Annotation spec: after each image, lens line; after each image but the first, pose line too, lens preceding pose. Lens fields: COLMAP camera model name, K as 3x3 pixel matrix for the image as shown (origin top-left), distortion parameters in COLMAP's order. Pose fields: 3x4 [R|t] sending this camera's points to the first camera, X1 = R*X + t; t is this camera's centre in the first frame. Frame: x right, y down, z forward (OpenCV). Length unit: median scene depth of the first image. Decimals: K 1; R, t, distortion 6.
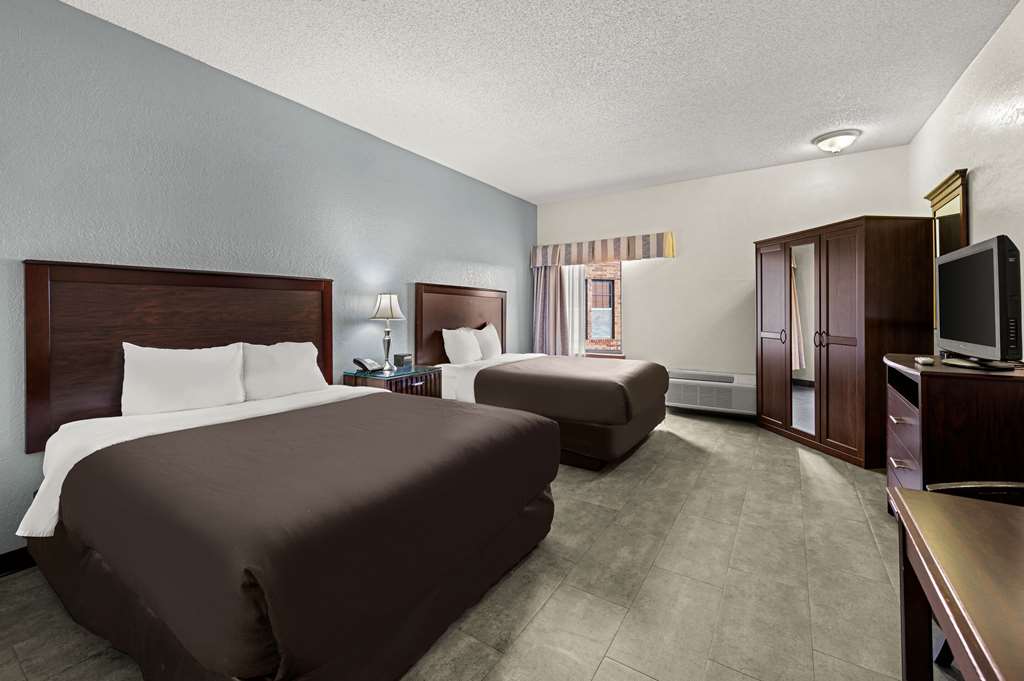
lens RADIAL K [[426.0, 0, 514.5], [0, 426.0, 312.0], [0, 0, 1]] dist [0.023329, -0.000024]
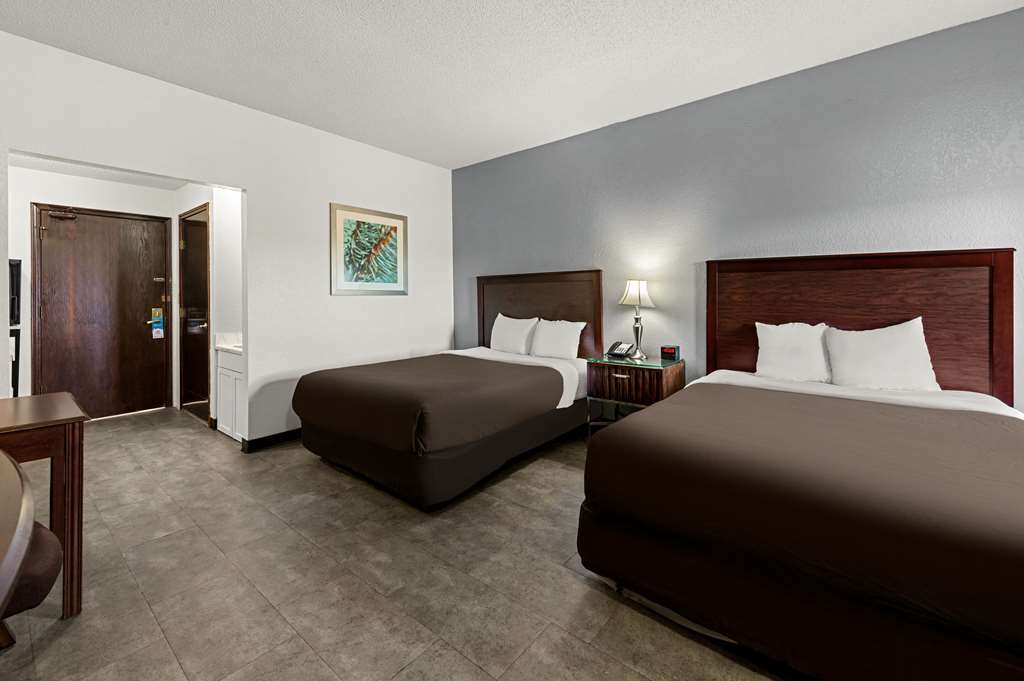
lens RADIAL K [[415.6, 0, 514.8], [0, 415.6, 295.7], [0, 0, 1]] dist [0.000044, -0.000145]
pose [[-0.100713, 0.007135, -0.994890, 0.905066], [0.002458, 0.999973, 0.006922, -0.017169], [0.994912, -0.001748, -0.100728, 1.108100]]
